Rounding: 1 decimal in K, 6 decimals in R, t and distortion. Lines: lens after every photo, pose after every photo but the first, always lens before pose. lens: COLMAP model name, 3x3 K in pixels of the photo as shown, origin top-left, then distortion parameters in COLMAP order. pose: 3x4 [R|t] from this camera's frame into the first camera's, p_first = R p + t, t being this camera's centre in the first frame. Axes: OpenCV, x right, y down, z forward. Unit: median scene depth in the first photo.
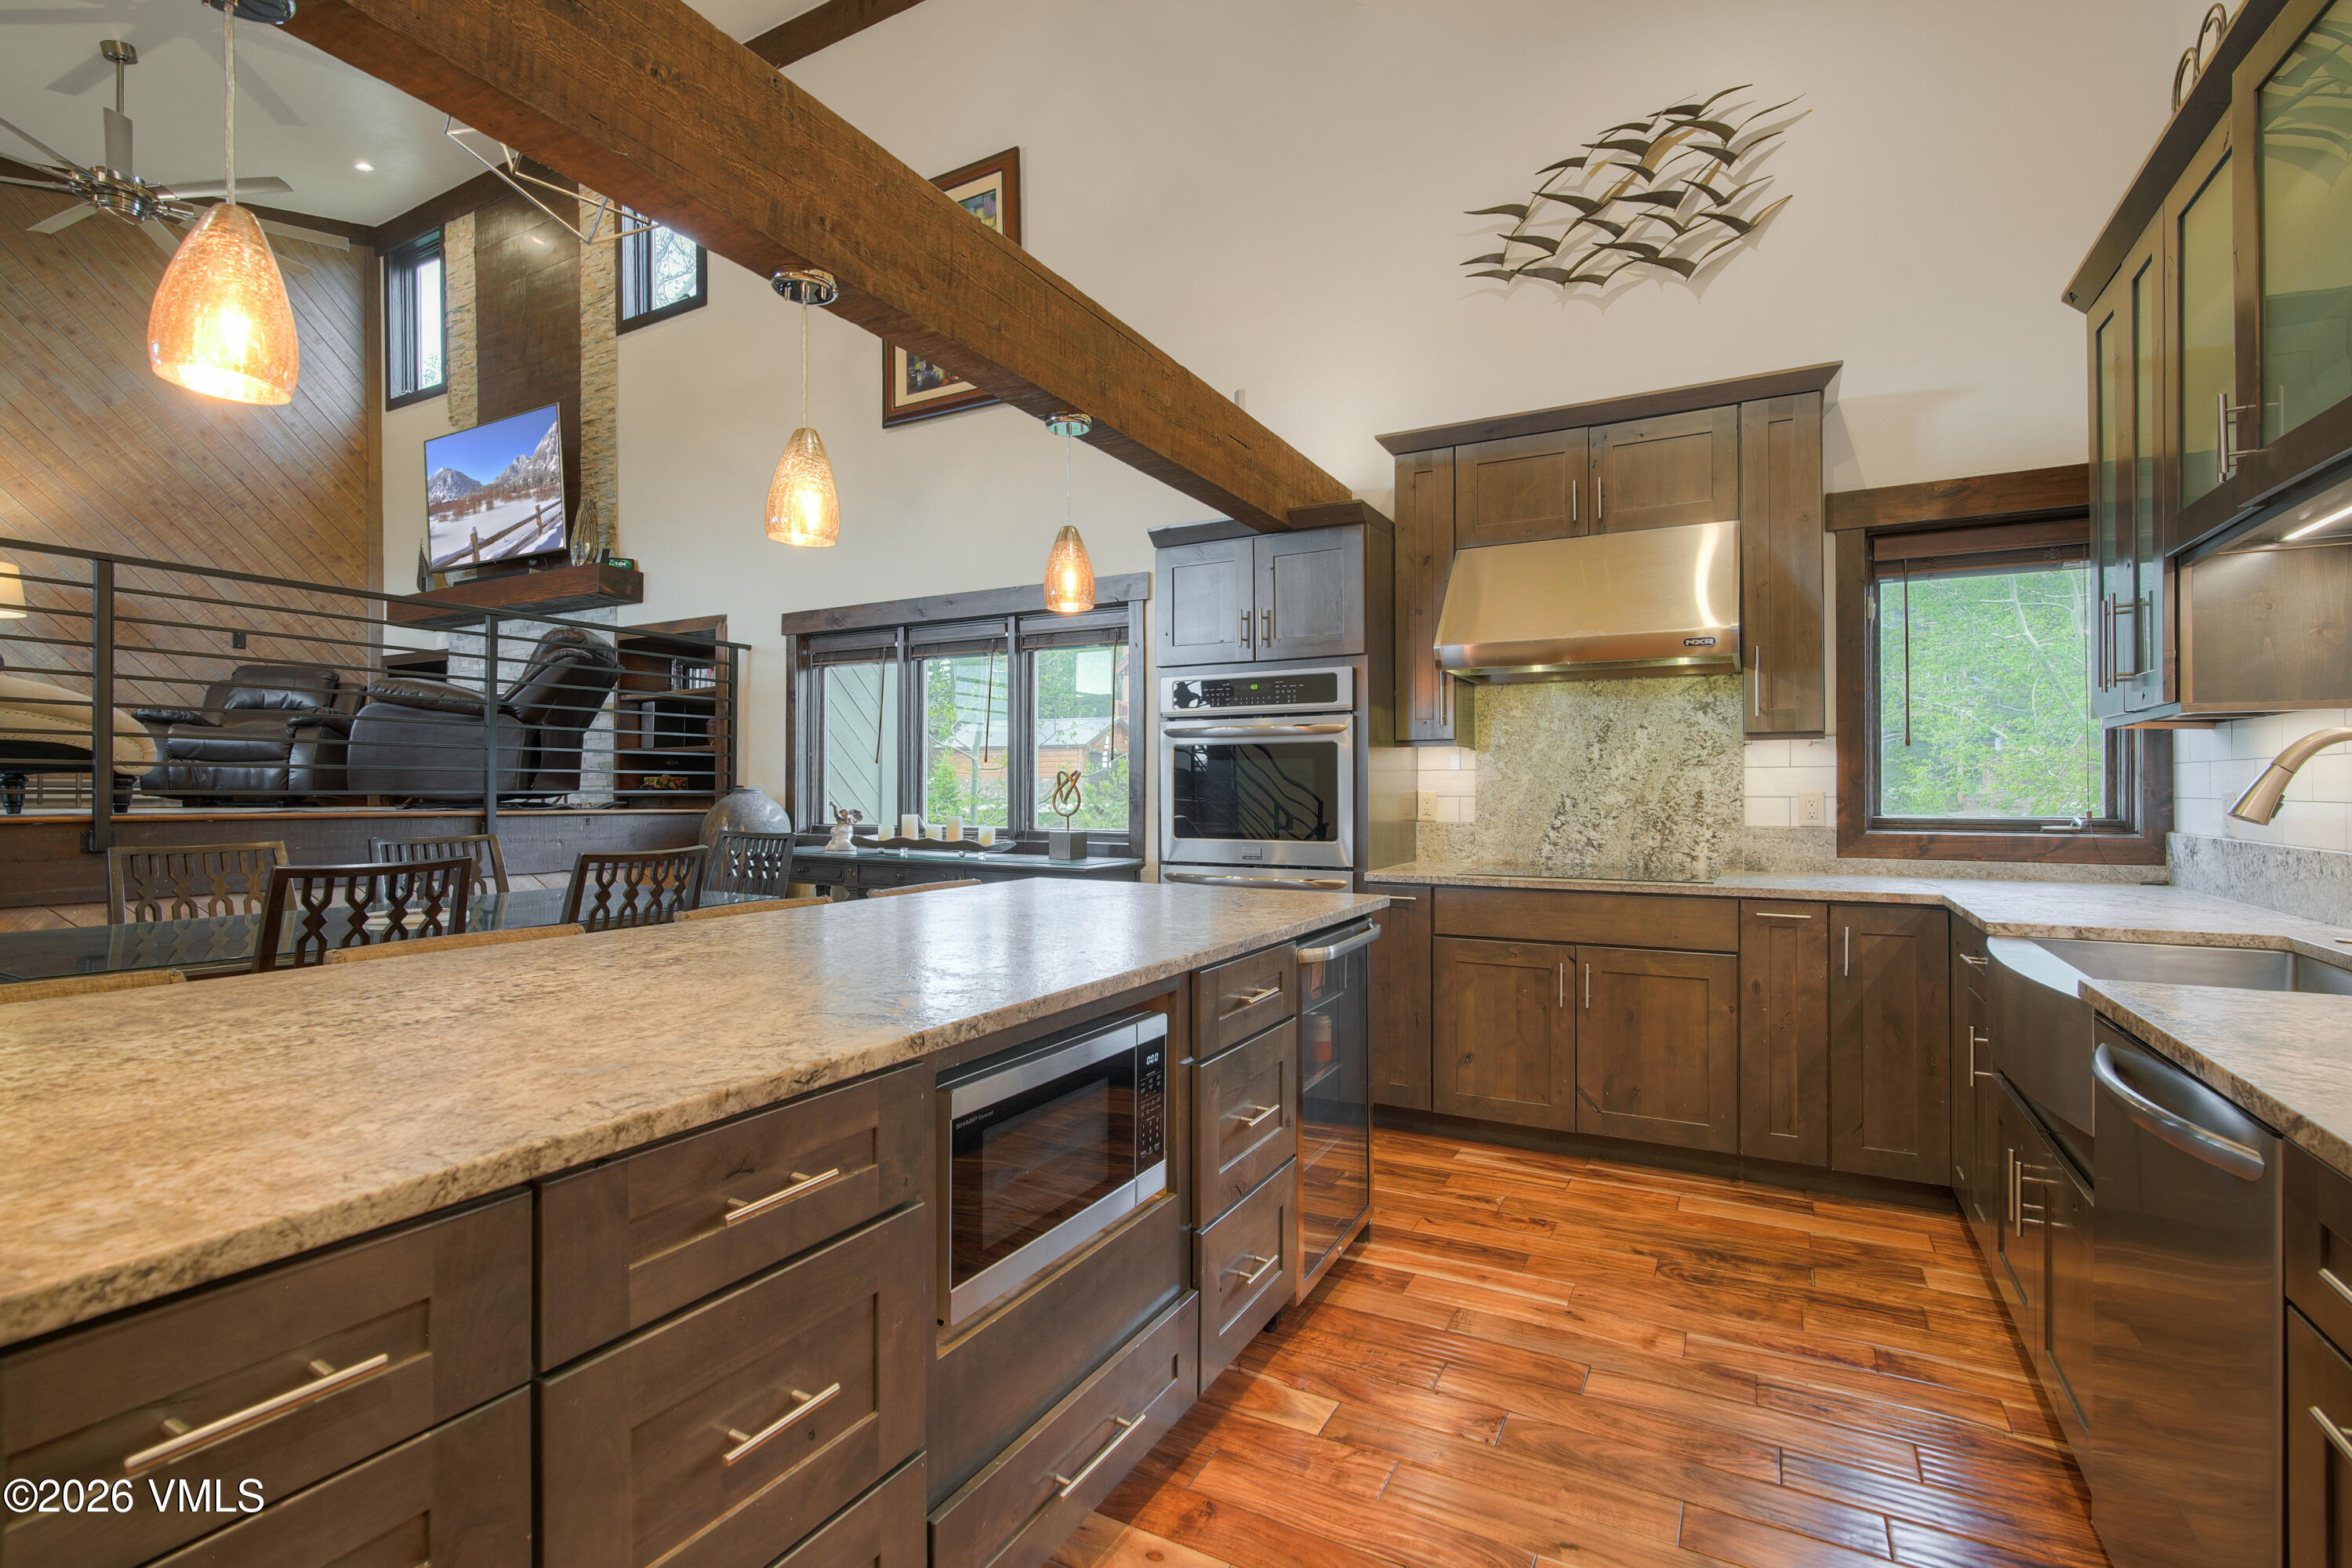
lens RADIAL K [[1062.2, 0, 1190.4], [0, 1062.2, 786.1], [0, 0, 1]] dist [-0.004260, 0.000584]
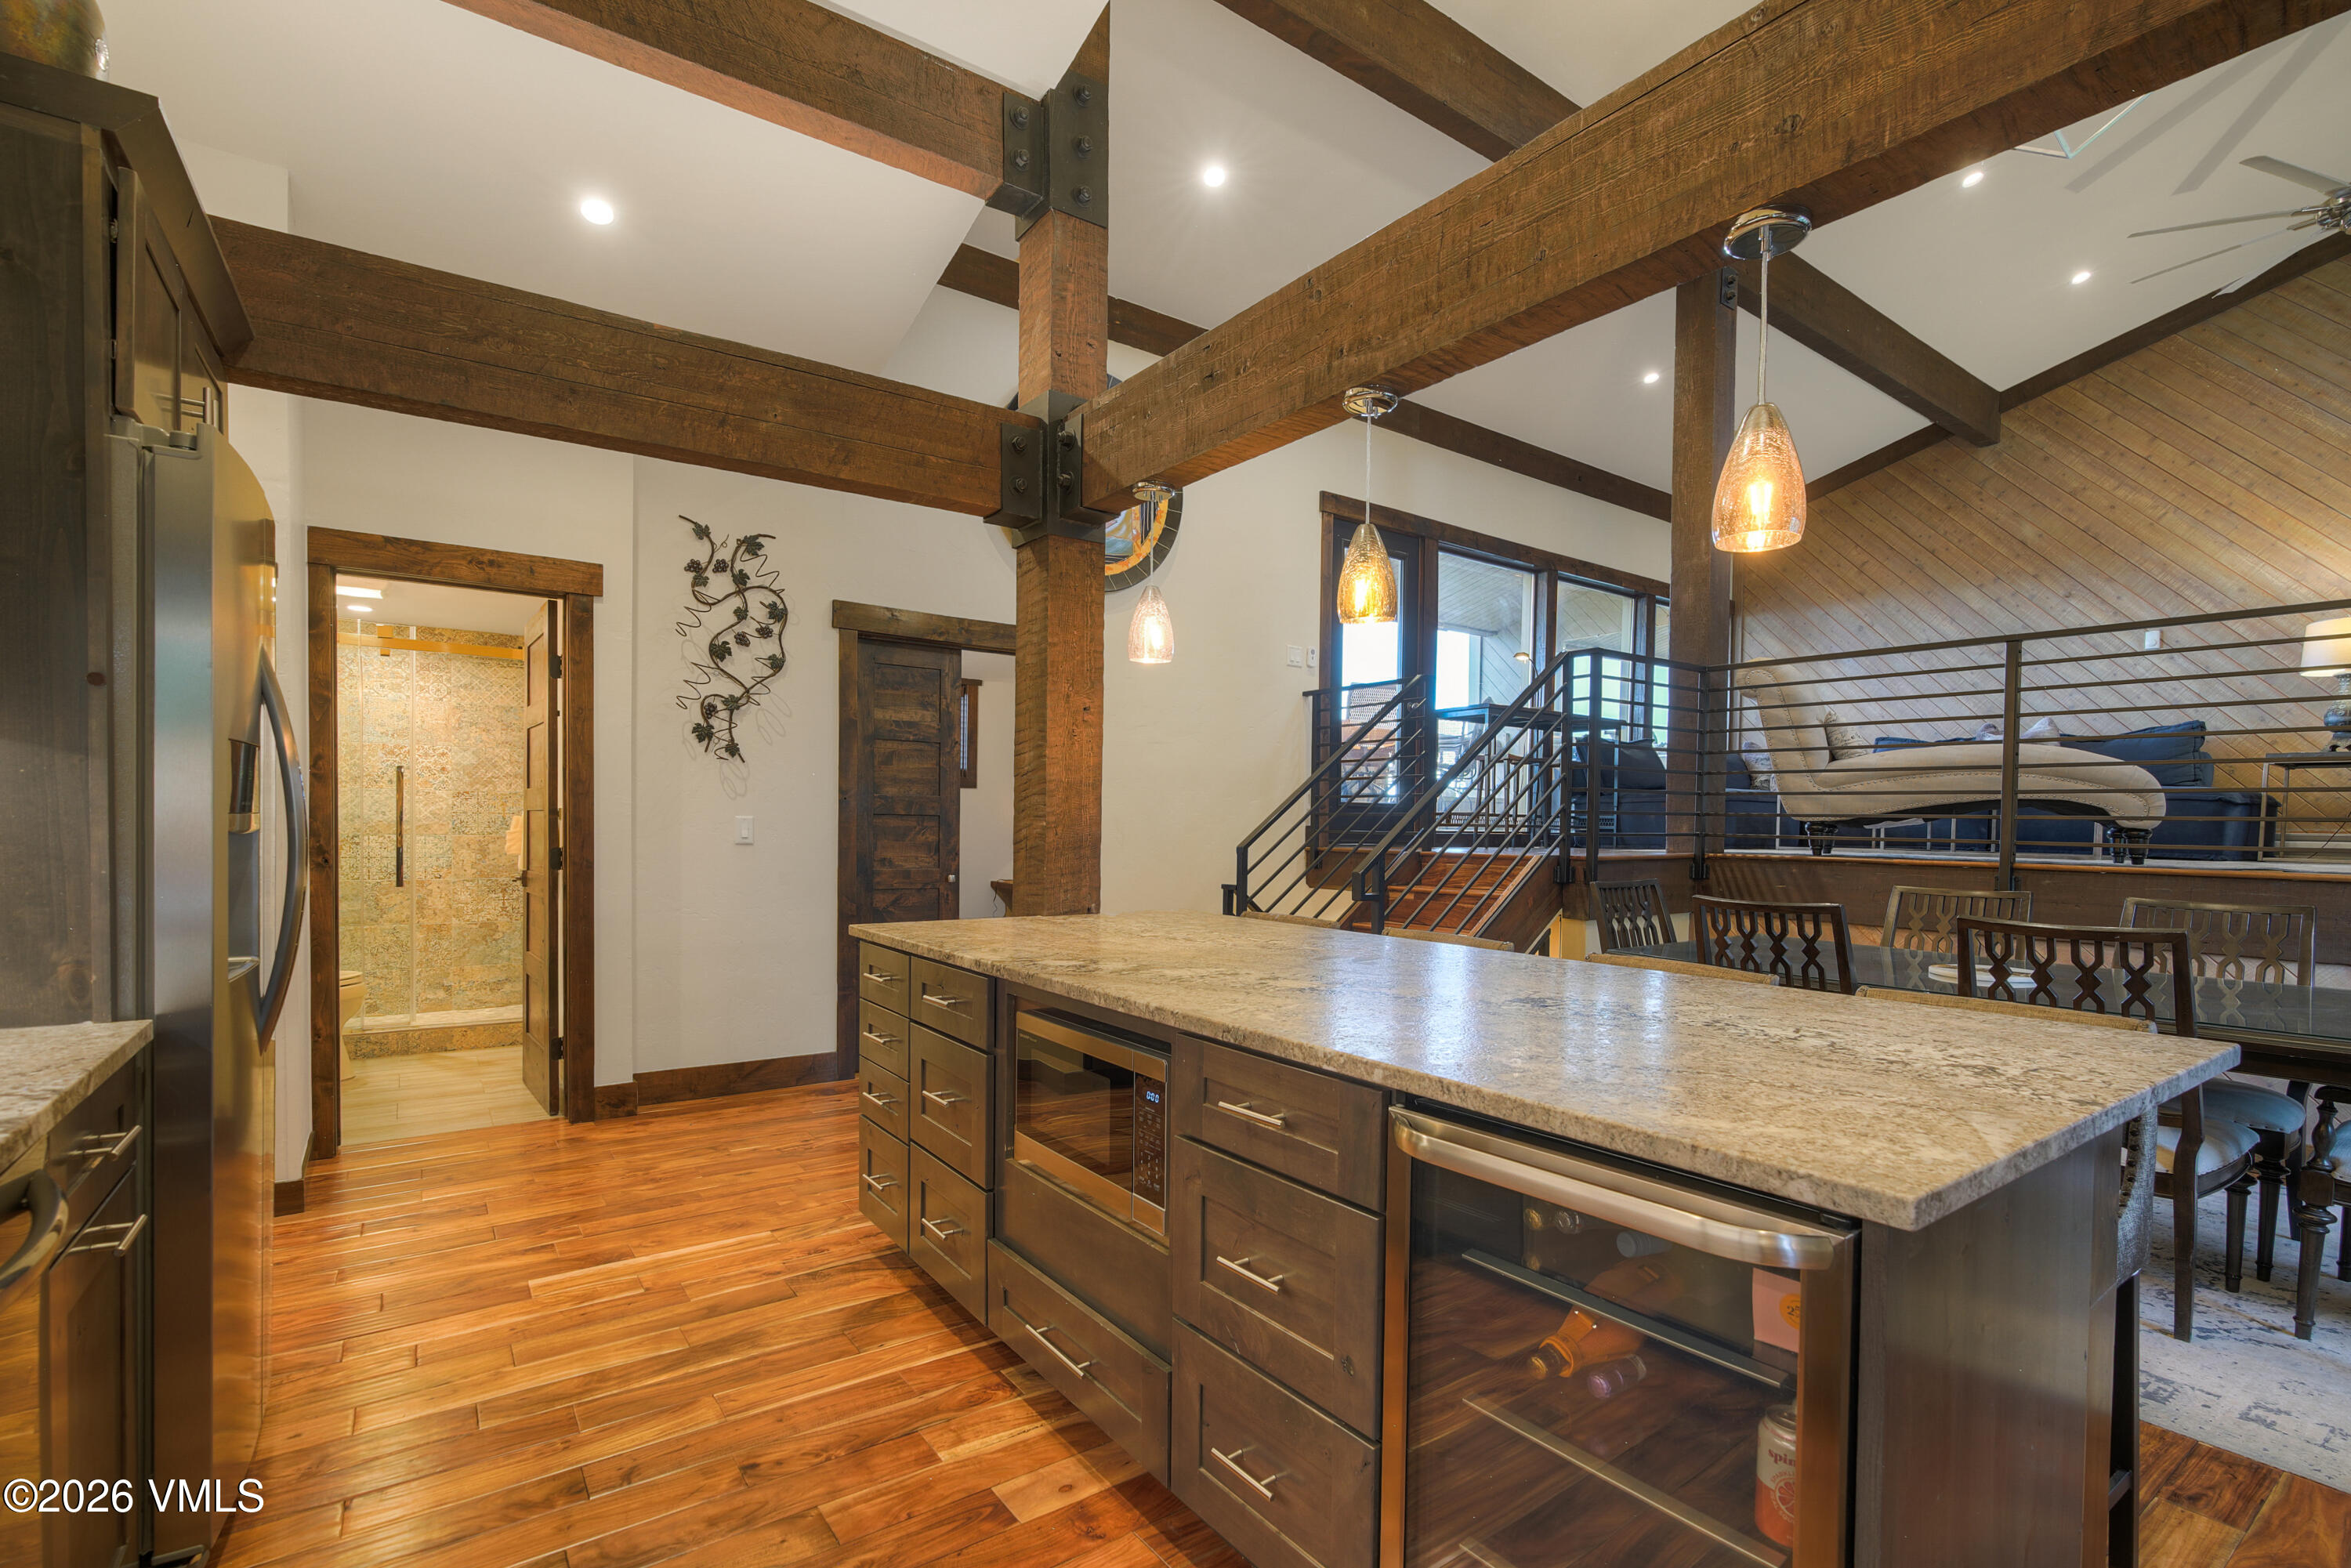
lens RADIAL K [[1077.5, 0, 1186.6], [0, 1077.5, 852.5], [0, 0, 1]] dist [-0.003086, -0.000451]
pose [[-0.438676, 0.018103, -0.898463, 0.434742], [-0.014486, 0.999525, 0.027213, -0.002755], [0.898529, 0.024953, -0.438205, 0.735698]]
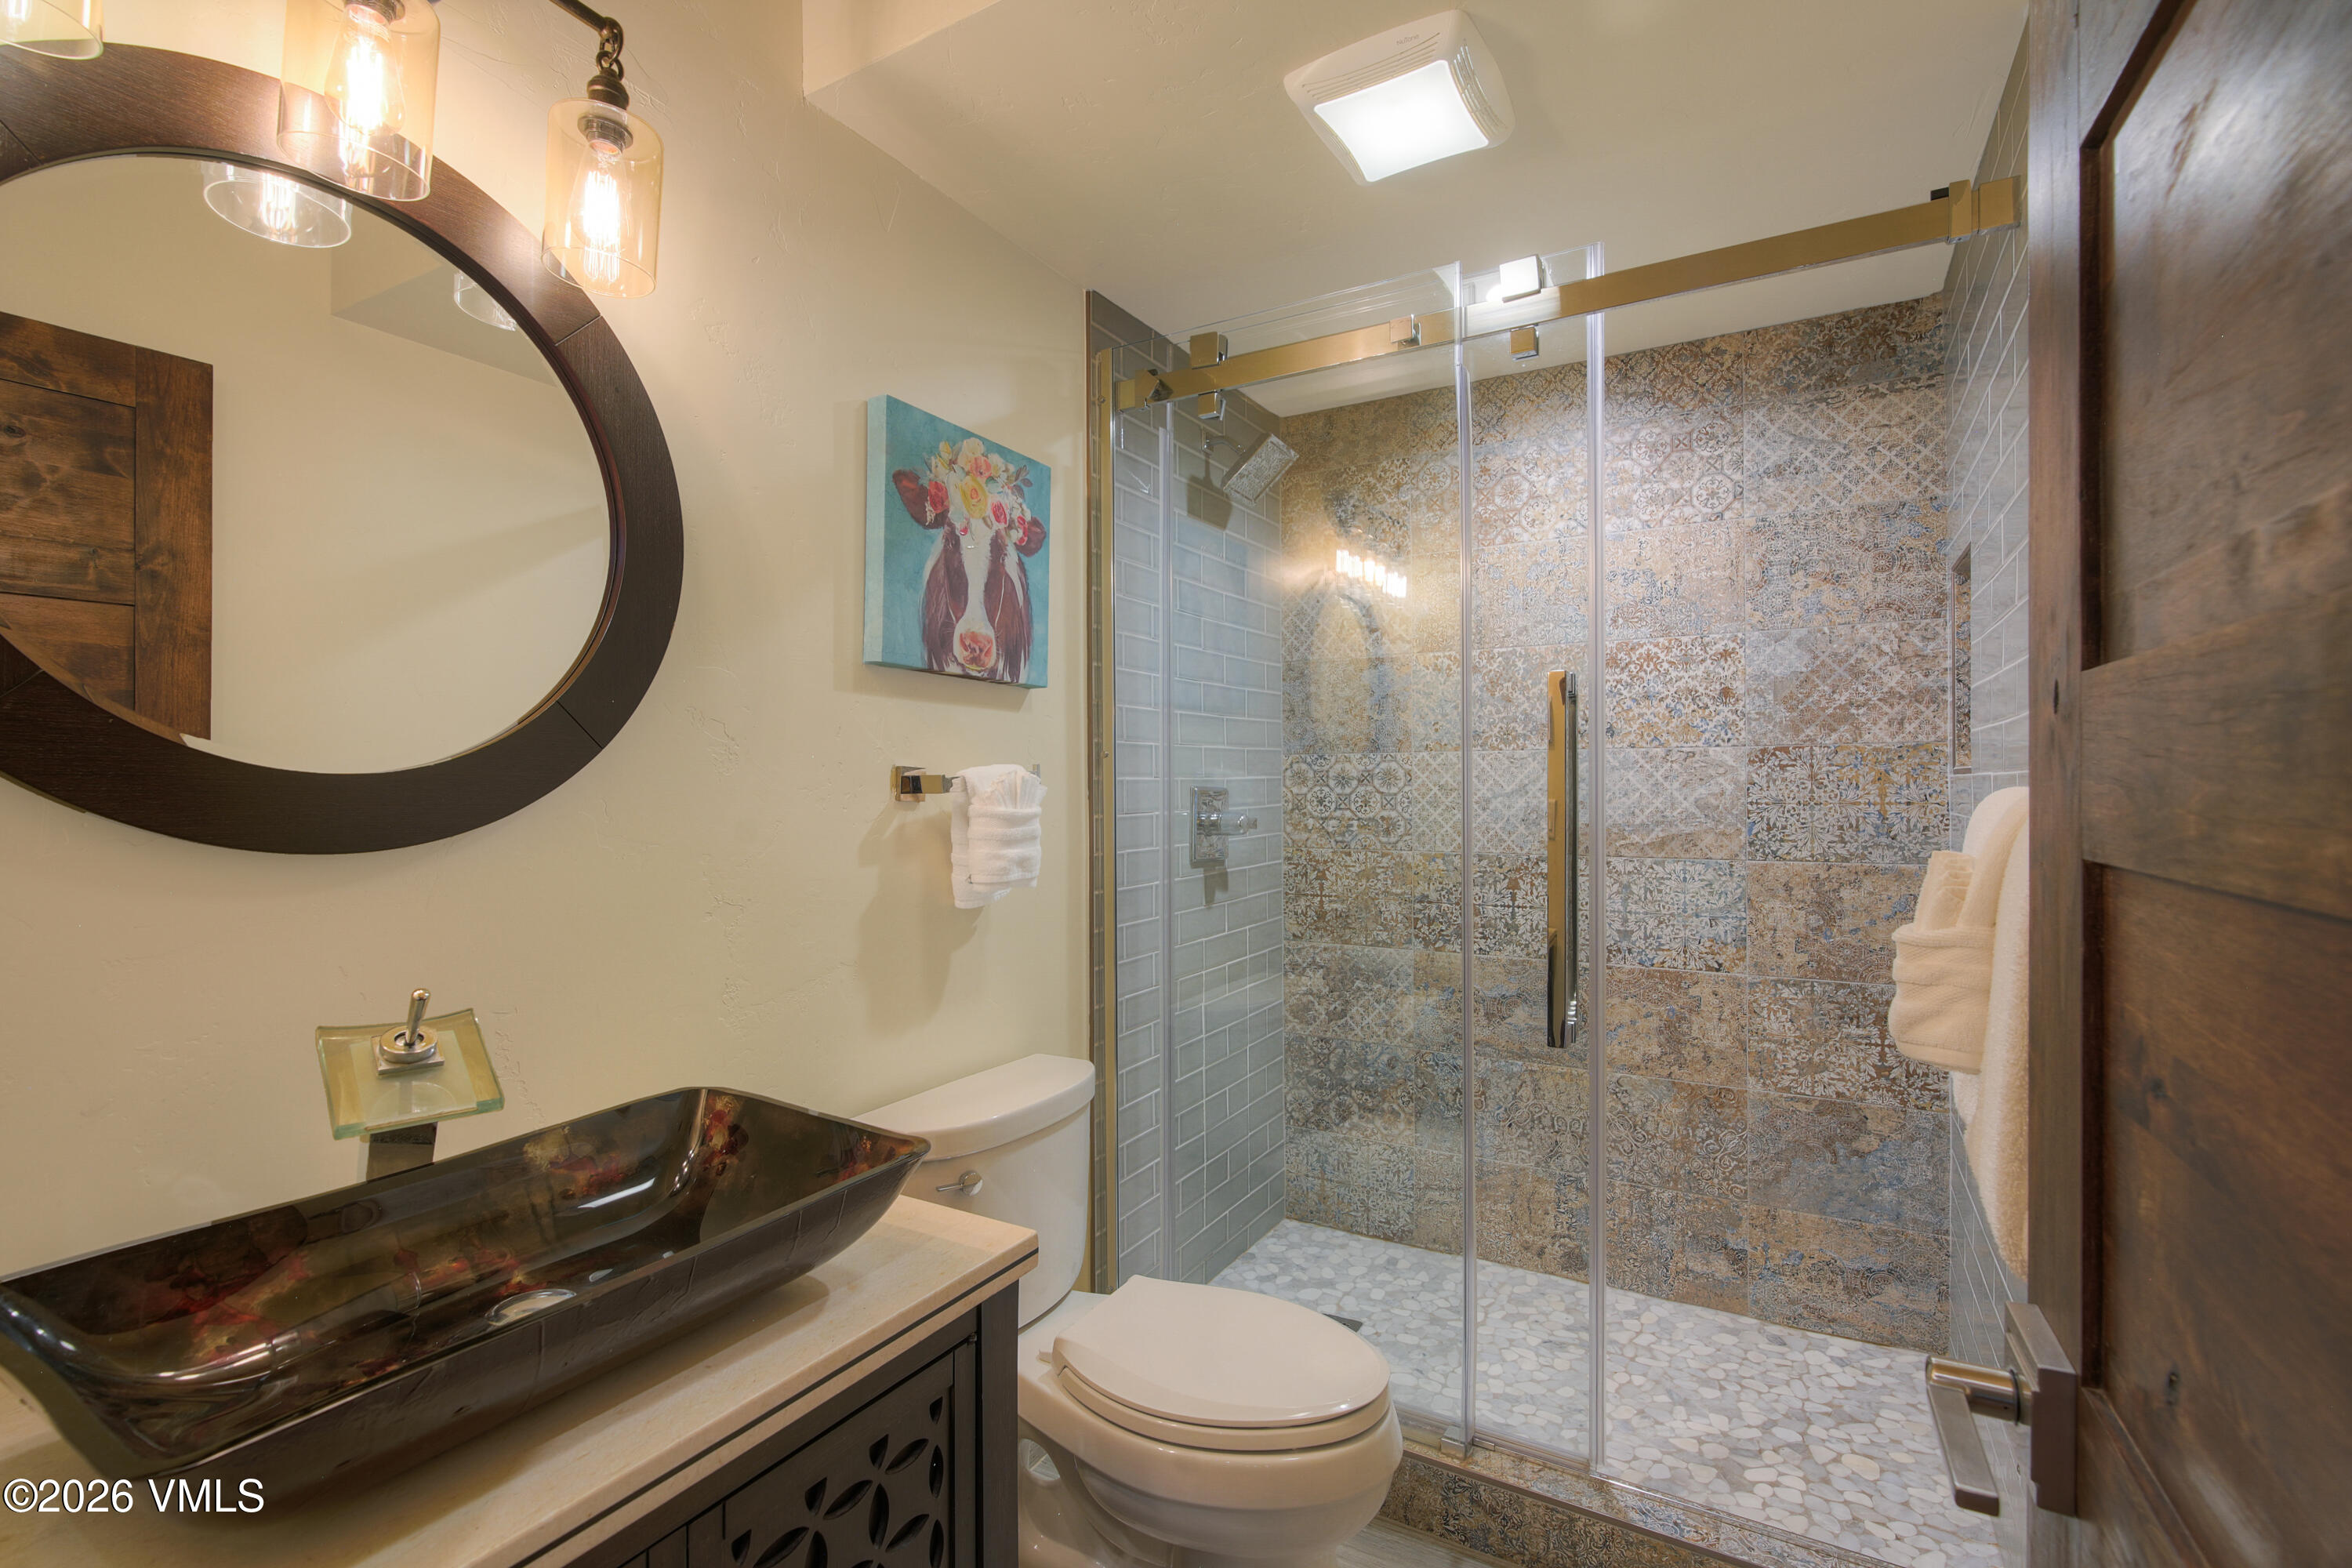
lens RADIAL K [[1045.9, 0, 1188.4], [0, 1045.9, 790.2], [0, 0, 1]] dist [-0.006350, 0.000504]
pose [[-0.999659, 0.008029, 0.024846, -0.262461], [0.008088, 0.999965, 0.002268, -0.014787], [-0.024826, 0.002468, -0.999689, -0.412809]]
